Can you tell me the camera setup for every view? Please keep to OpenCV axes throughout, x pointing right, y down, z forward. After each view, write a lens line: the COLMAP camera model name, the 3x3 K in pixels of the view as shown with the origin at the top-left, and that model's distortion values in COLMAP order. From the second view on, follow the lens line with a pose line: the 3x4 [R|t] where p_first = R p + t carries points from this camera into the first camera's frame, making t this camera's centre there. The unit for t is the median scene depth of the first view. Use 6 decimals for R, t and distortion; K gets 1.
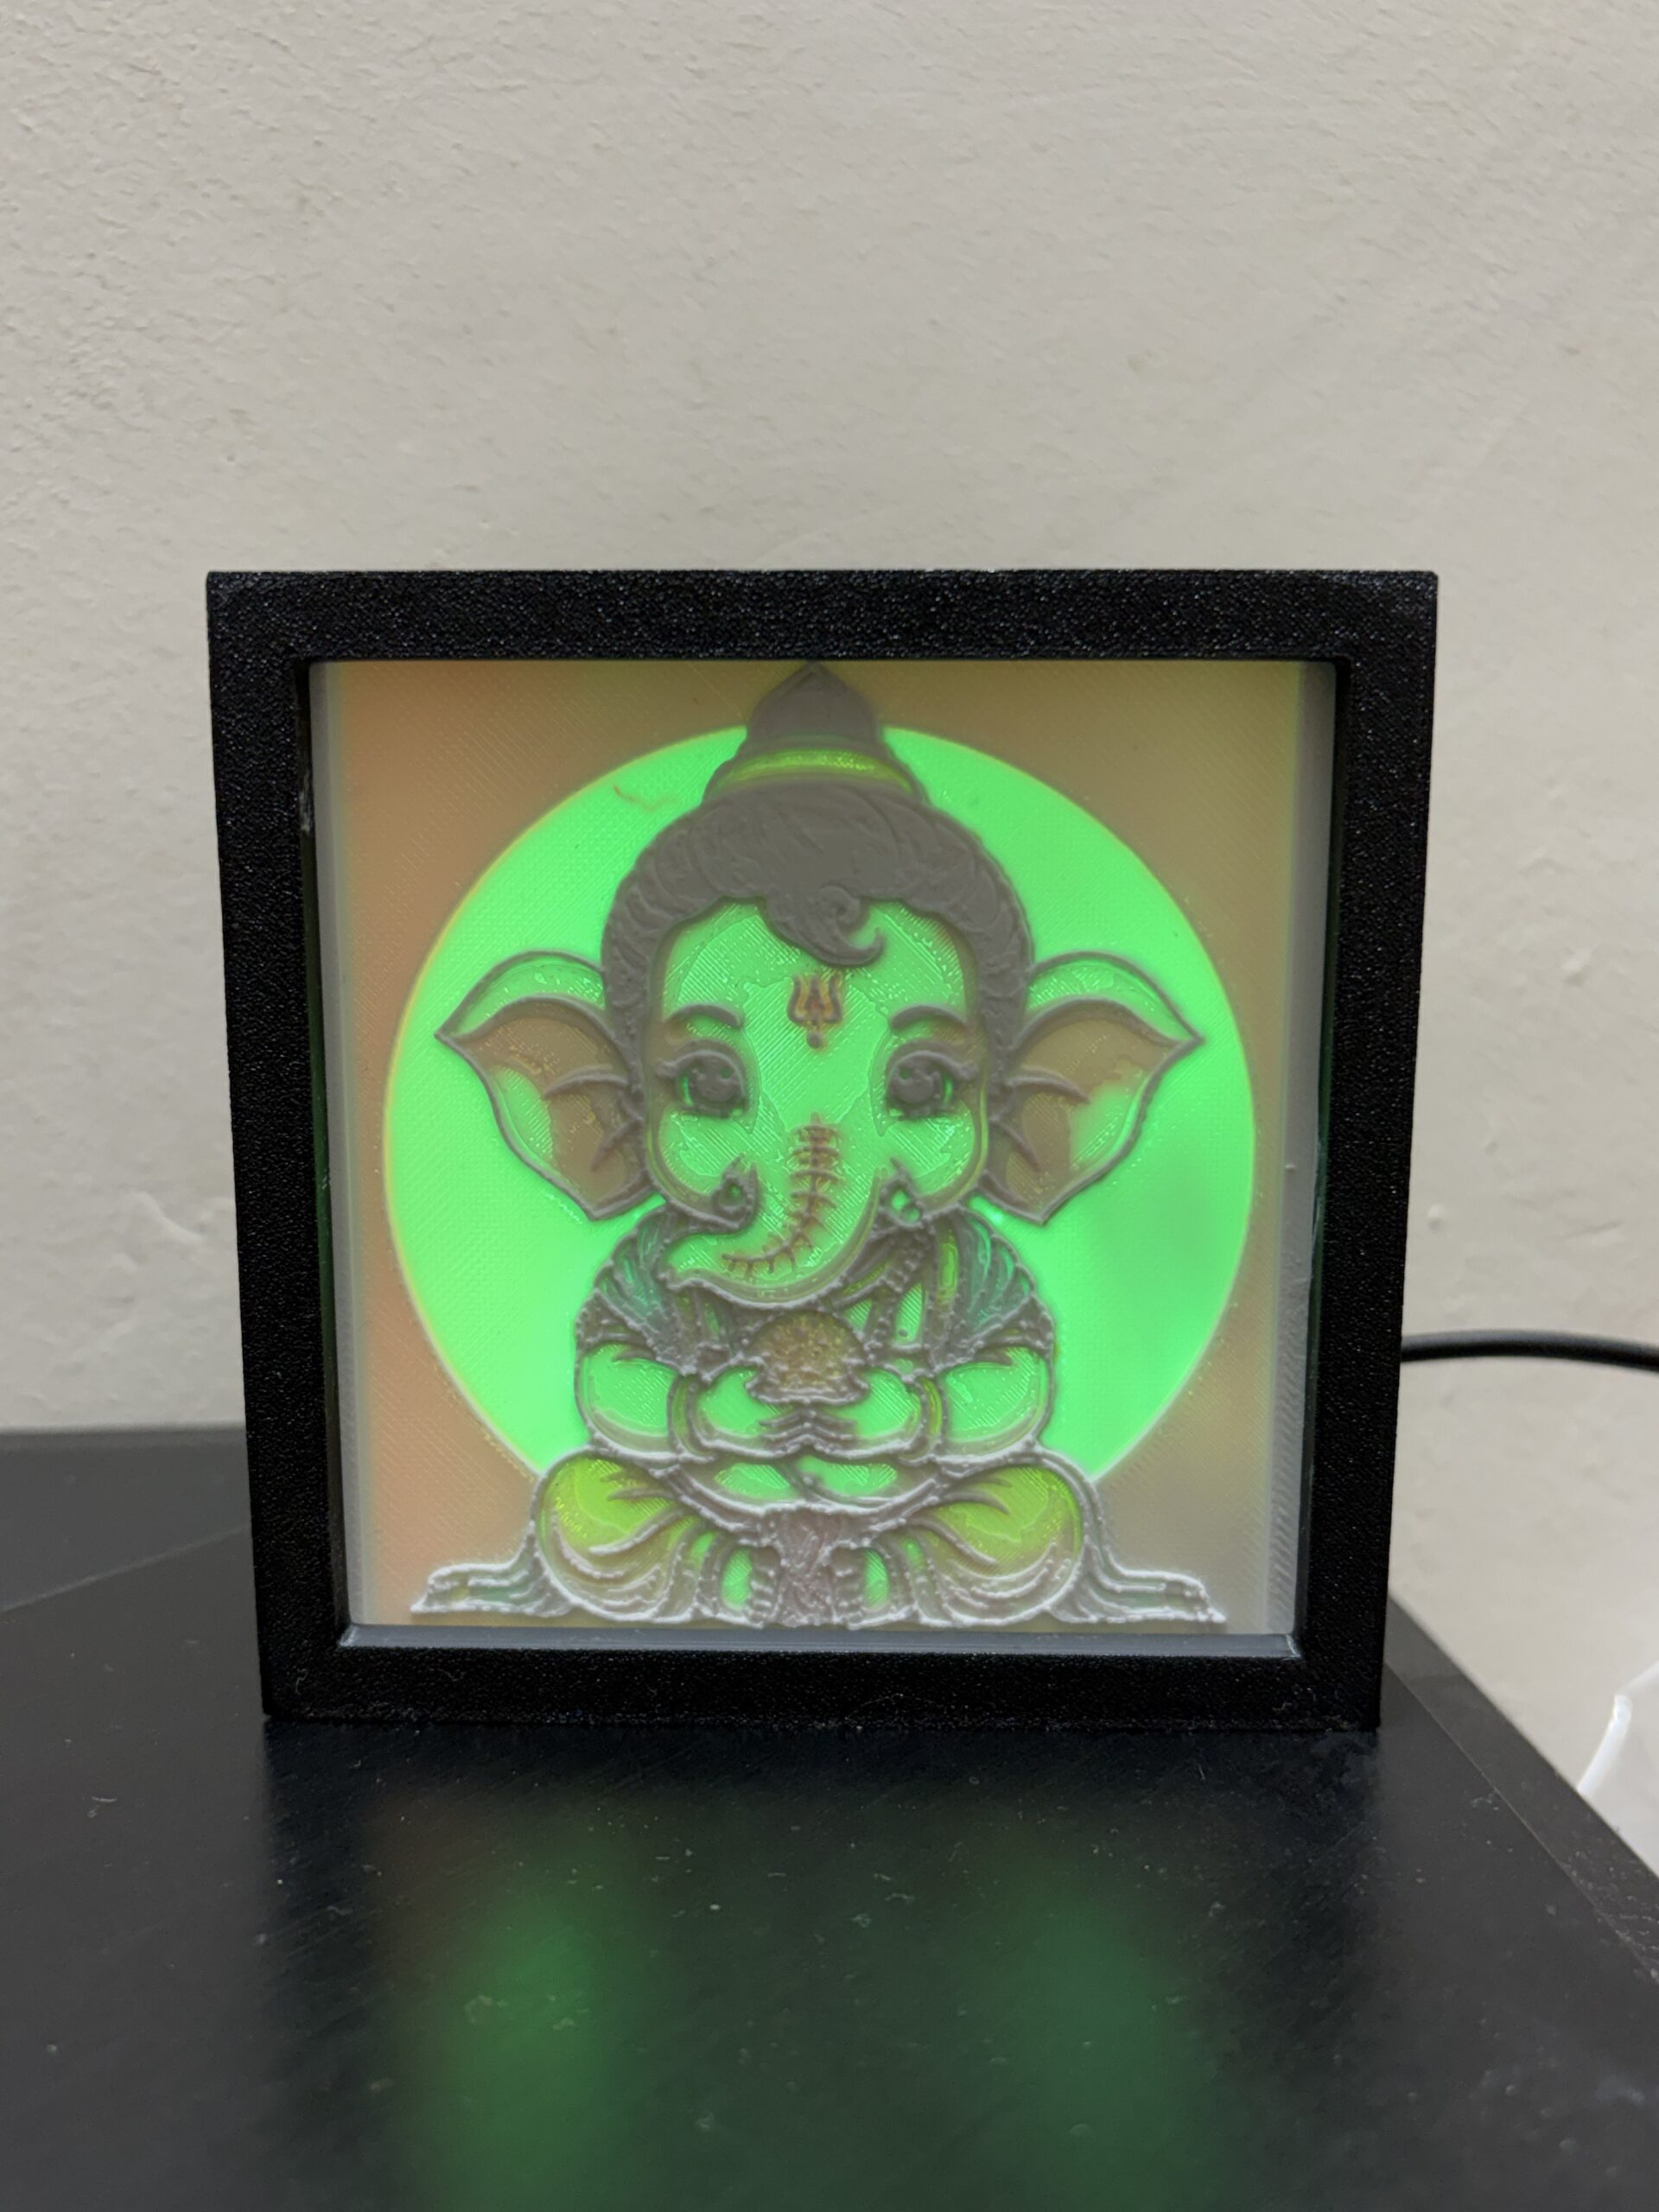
lens RADIAL K [[2058.3, 0, 829.5], [0, 2058.3, 1106.0], [0, 0, 1]] dist [0.032702, -0.021165]
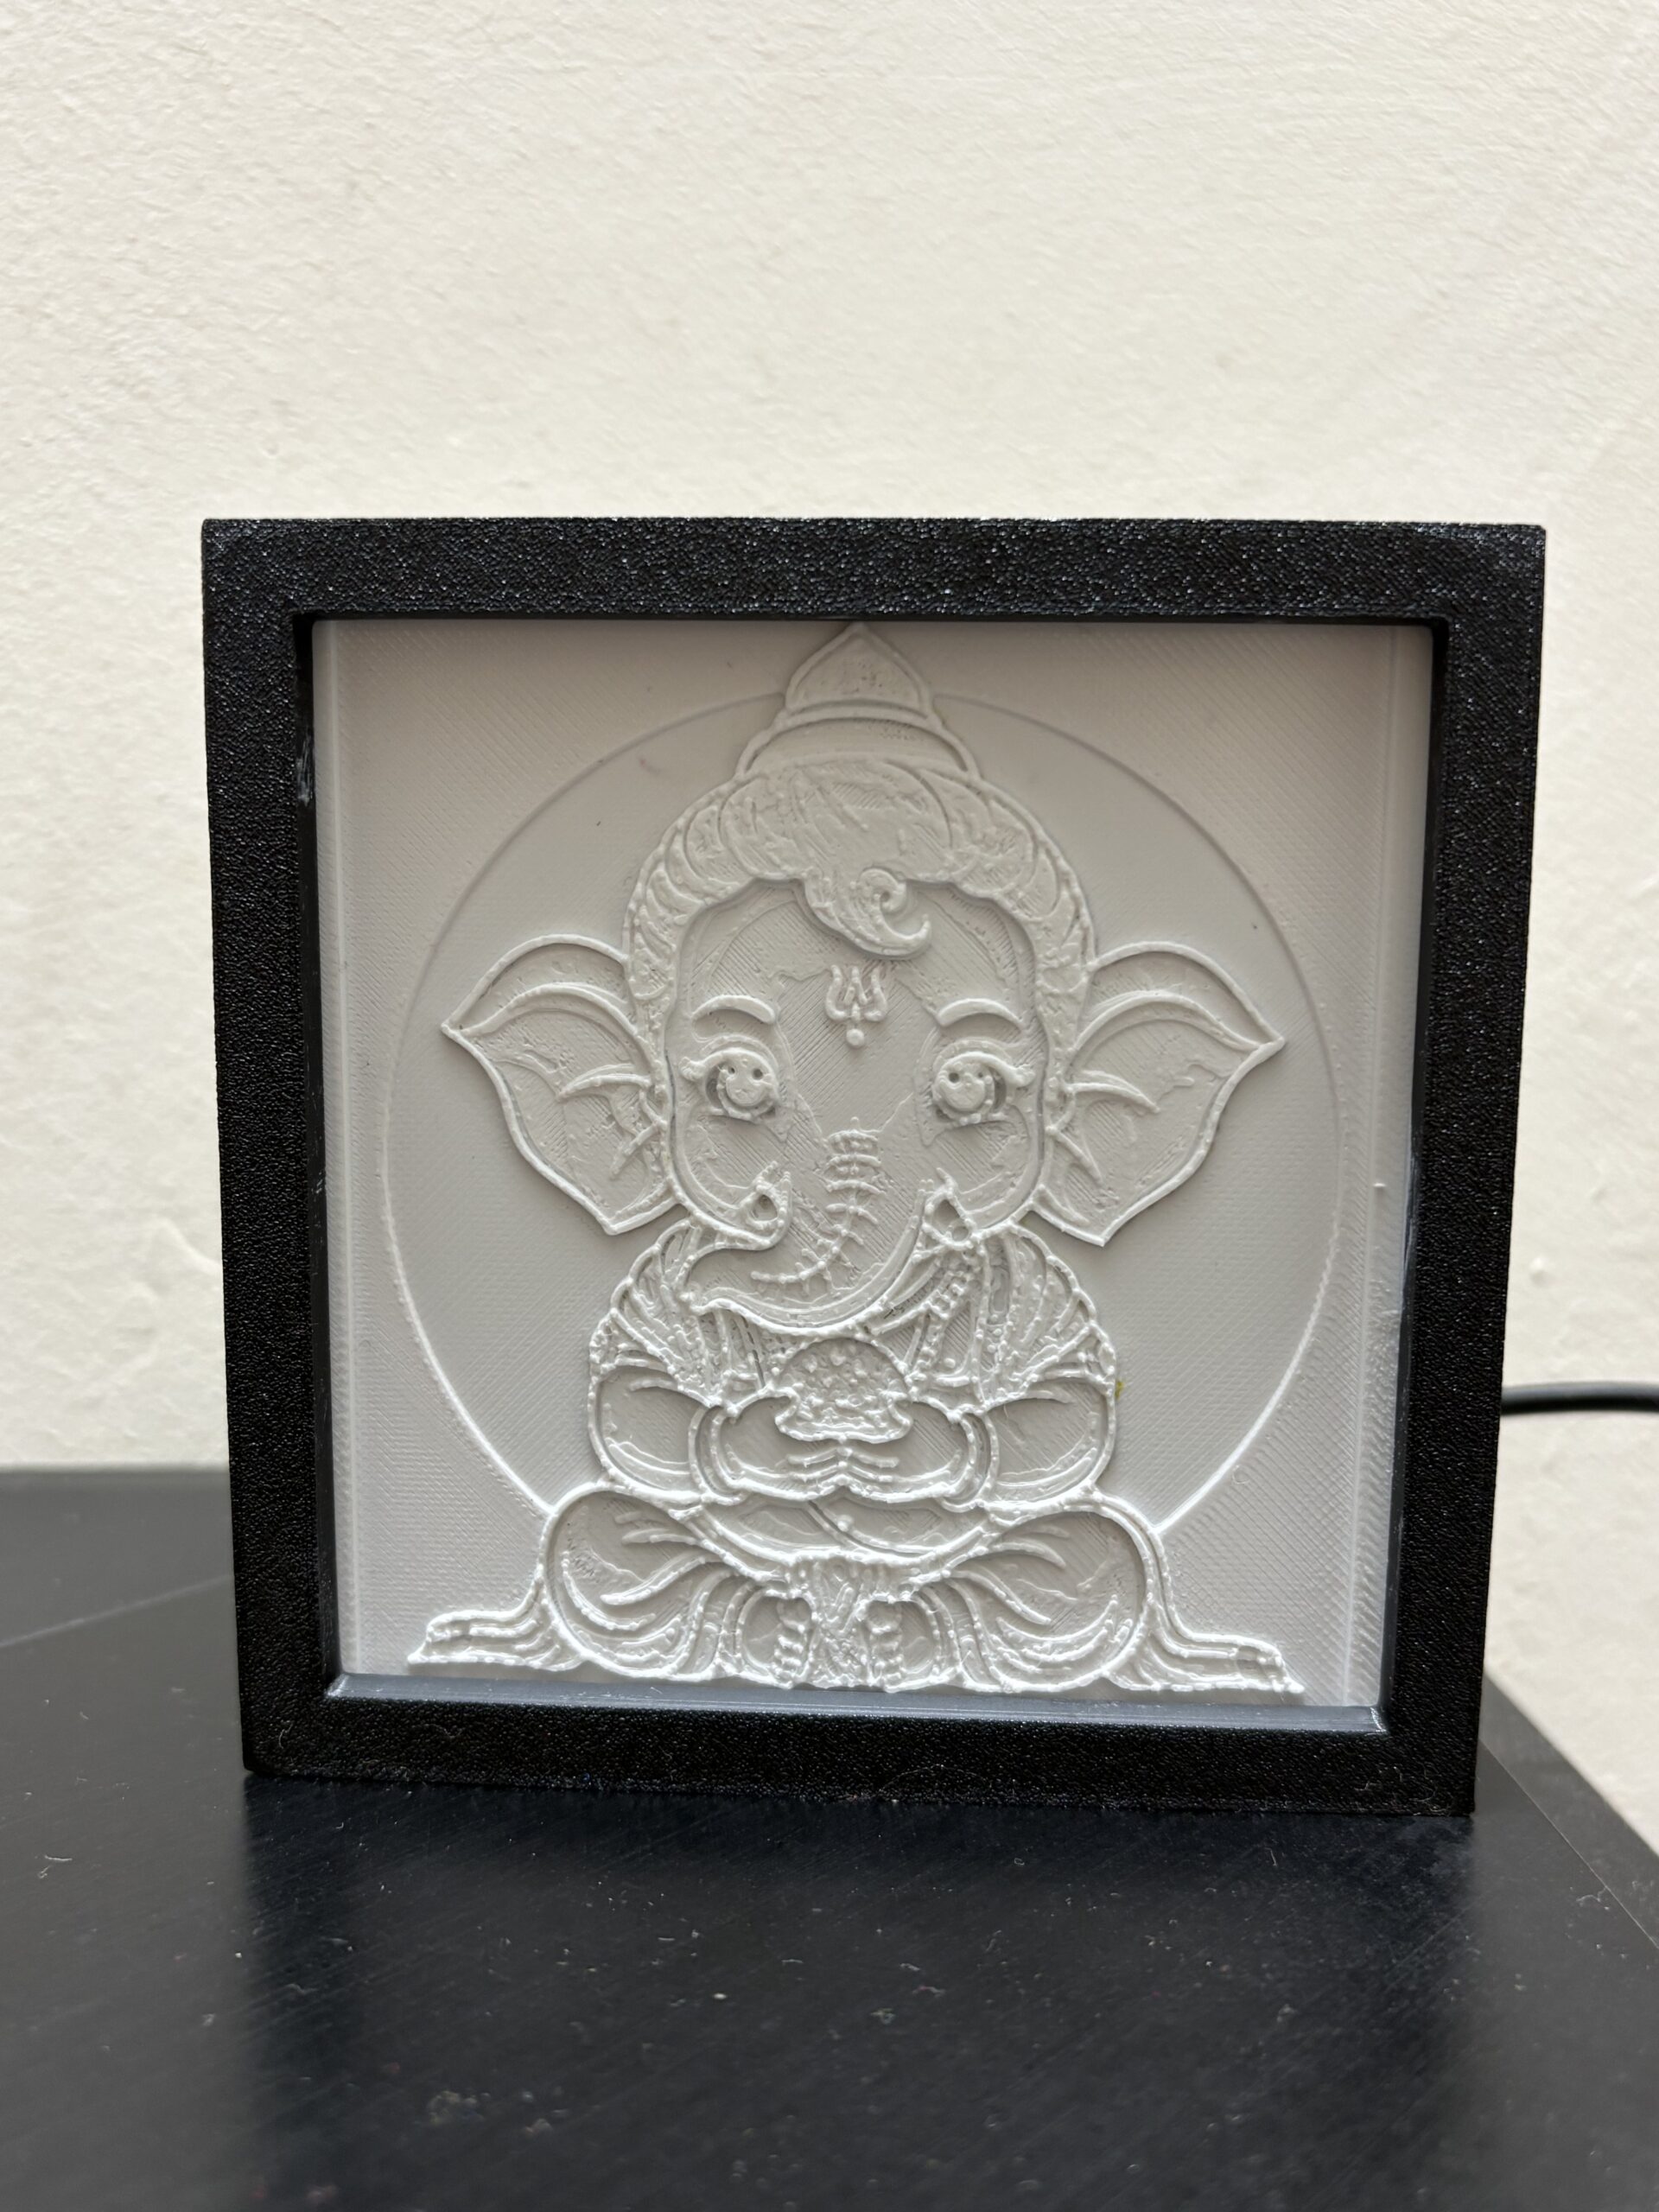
lens RADIAL K [[2078.4, 0, 857.1], [0, 2078.4, 1119.4], [0, 0, 1]] dist [0.000608, 0.025595]
pose [[0.999431, 0.014231, -0.030593, 0.021036], [-0.015162, 0.999422, -0.030416, 0.030001], [0.030143, 0.030862, 0.999069, 0.078504]]
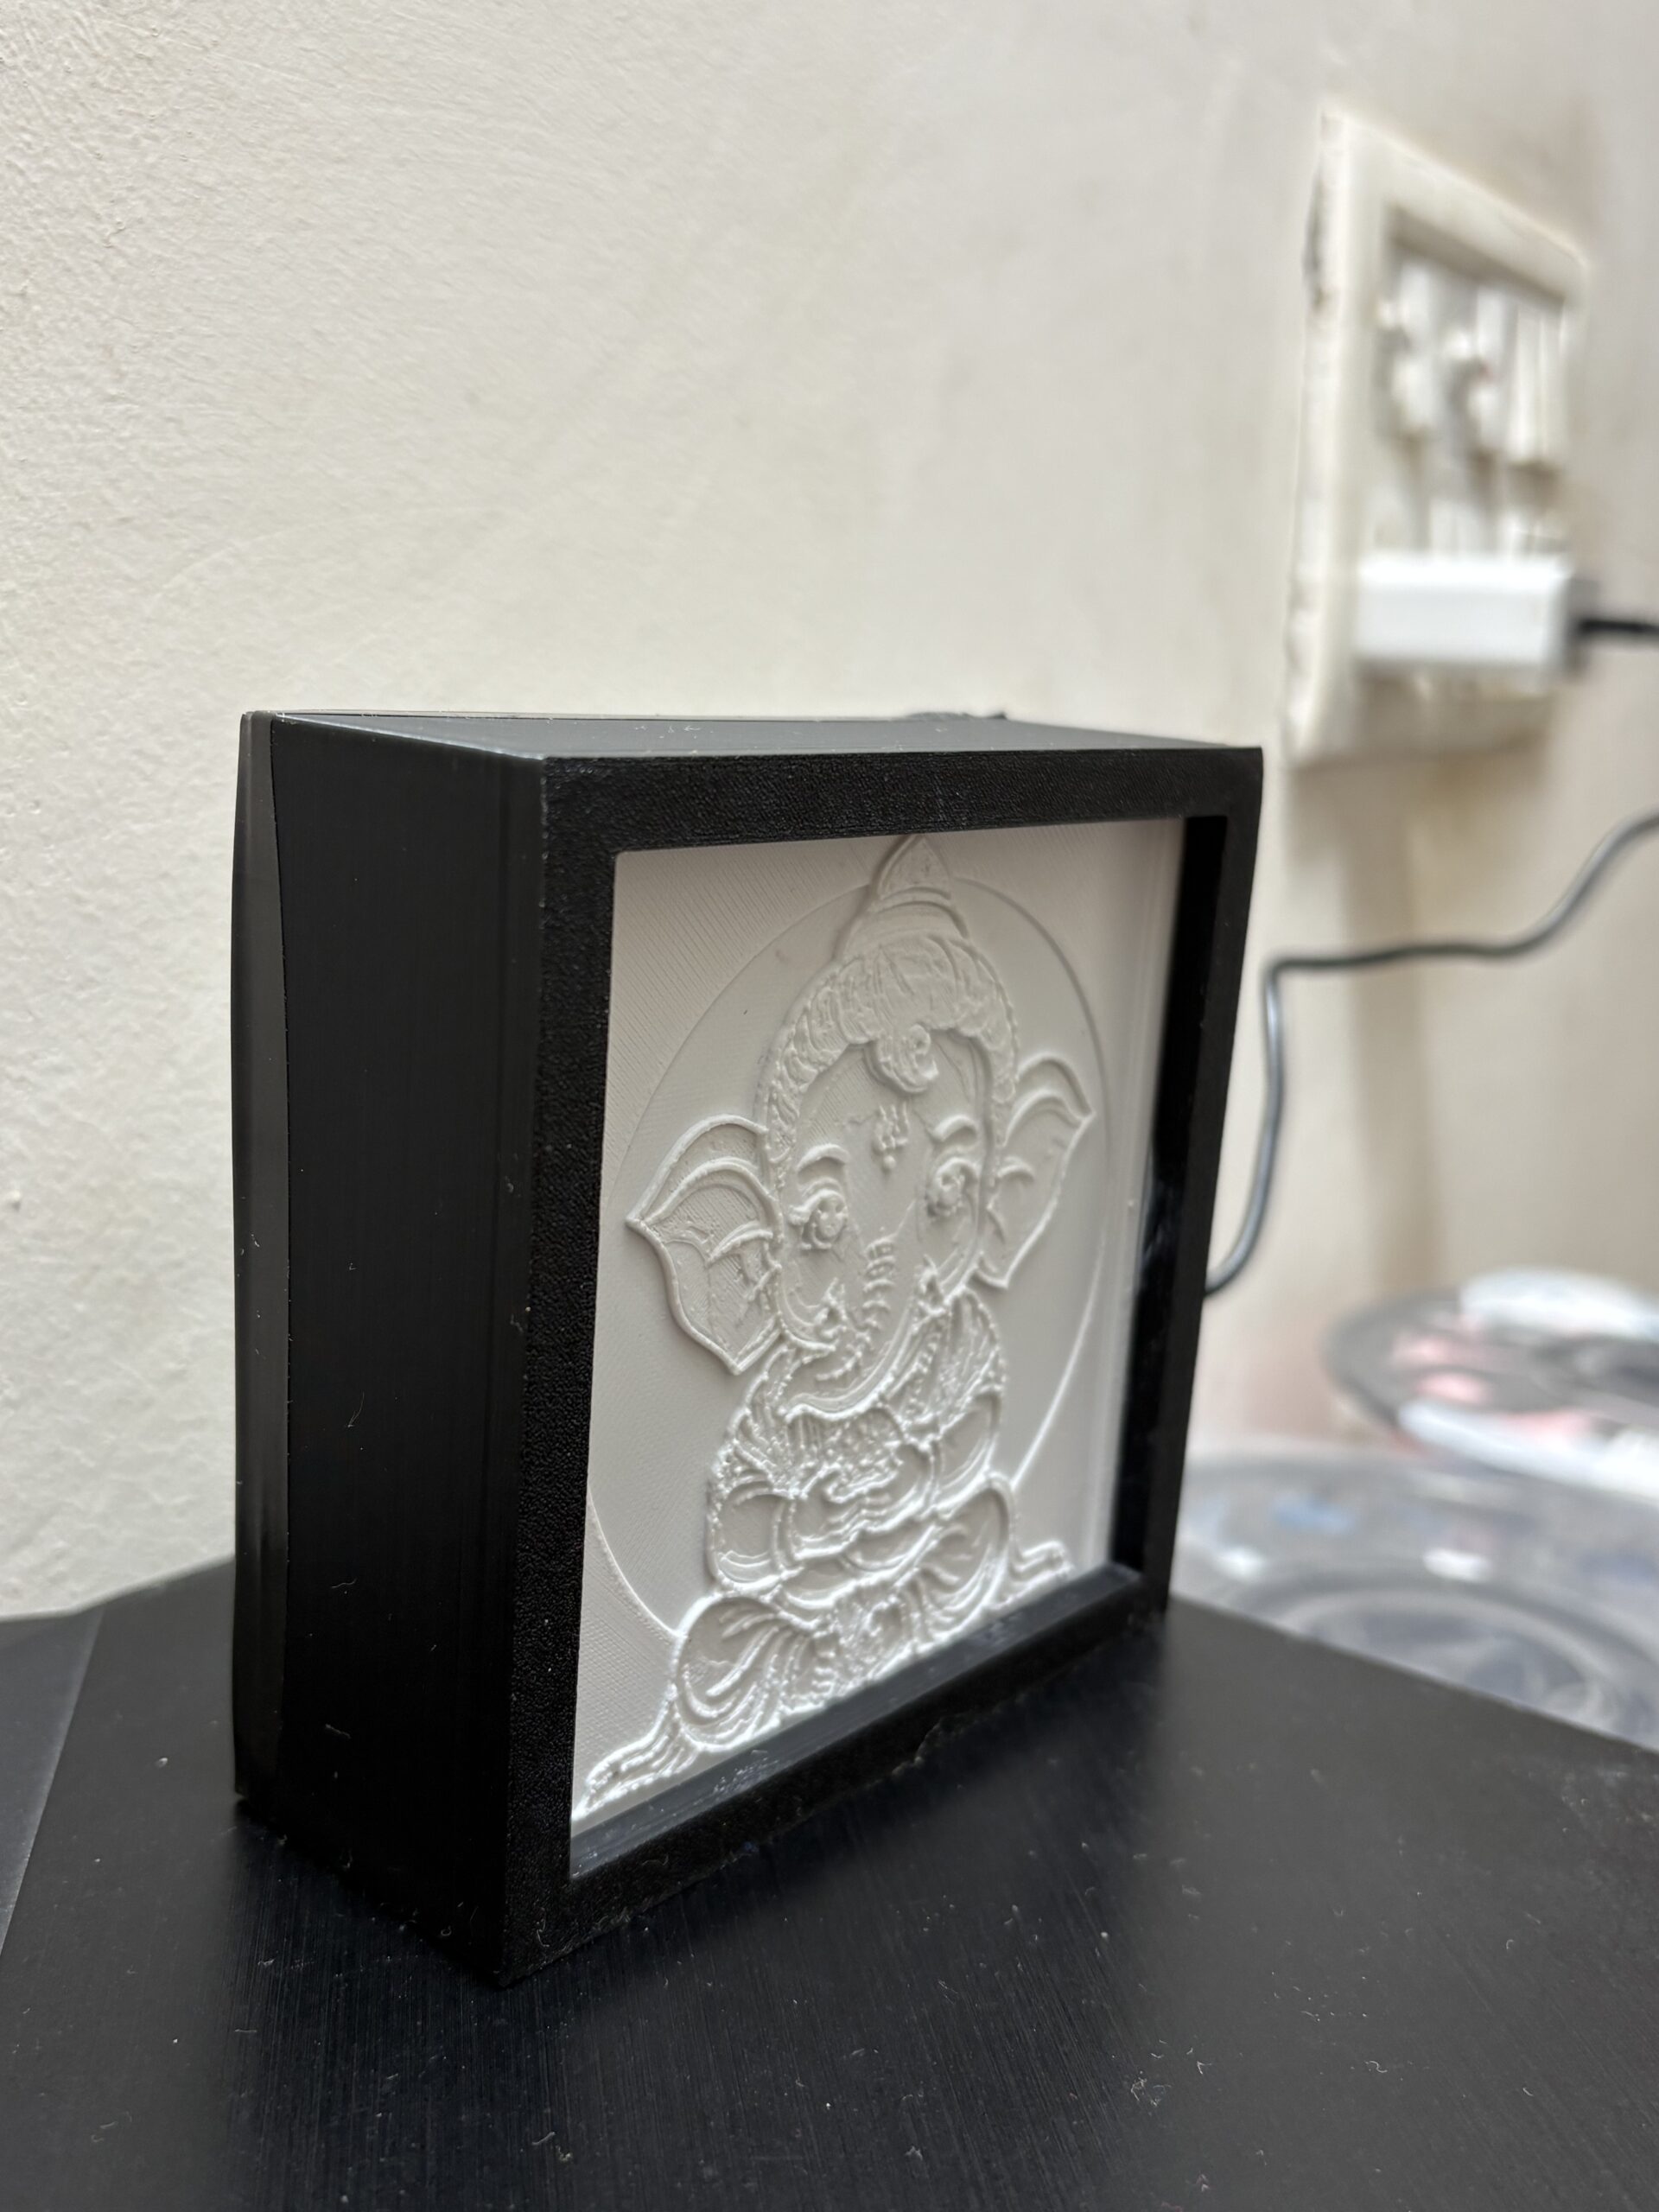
lens RADIAL K [[2078.4, 0, 857.1], [0, 2078.4, 1119.4], [0, 0, 1]] dist [0.000608, 0.025595]
pose [[0.647866, -0.140804, 0.748628, -0.789100], [0.075564, 0.989800, 0.120771, -0.178901], [-0.757997, -0.021675, 0.651897, 0.289267]]
